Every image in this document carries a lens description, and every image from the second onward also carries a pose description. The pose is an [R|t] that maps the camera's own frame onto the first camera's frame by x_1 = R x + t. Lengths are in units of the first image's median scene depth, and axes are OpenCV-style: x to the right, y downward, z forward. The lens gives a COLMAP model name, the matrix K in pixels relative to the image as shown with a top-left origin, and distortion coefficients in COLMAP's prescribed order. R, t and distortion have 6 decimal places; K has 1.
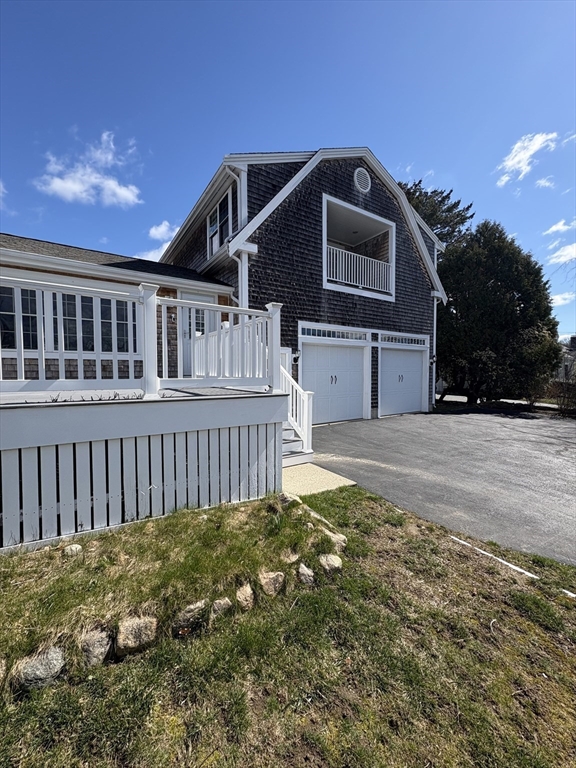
lens RADIAL K [[304.8, 0, 291.5], [0, 304.8, 384.0], [0, 0, 1]] dist [-0.000497, -0.000037]
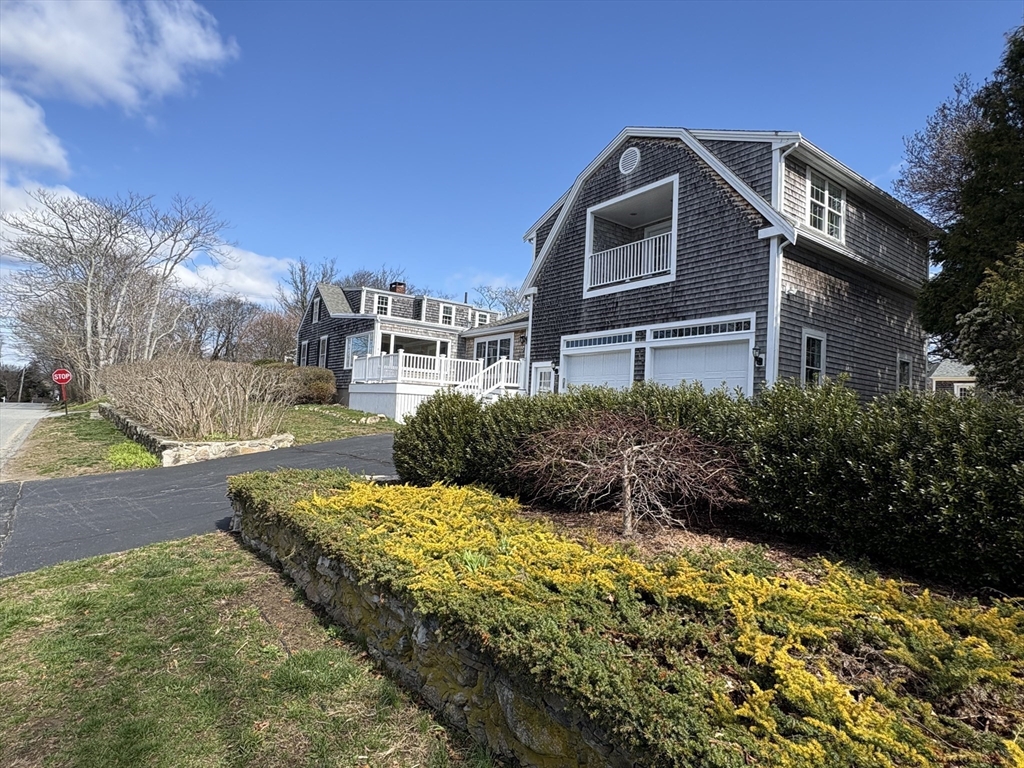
lens RADIAL K [[557.0, 0, 512.0], [0, 557.0, 384.0], [0, 0, 1]] dist [-0.000042, 0.000024]
pose [[0.040863, -0.049807, -0.997923, 1.743817], [-0.087691, 0.994724, -0.053238, 0.077154], [0.995309, 0.089684, 0.036280, 0.655869]]
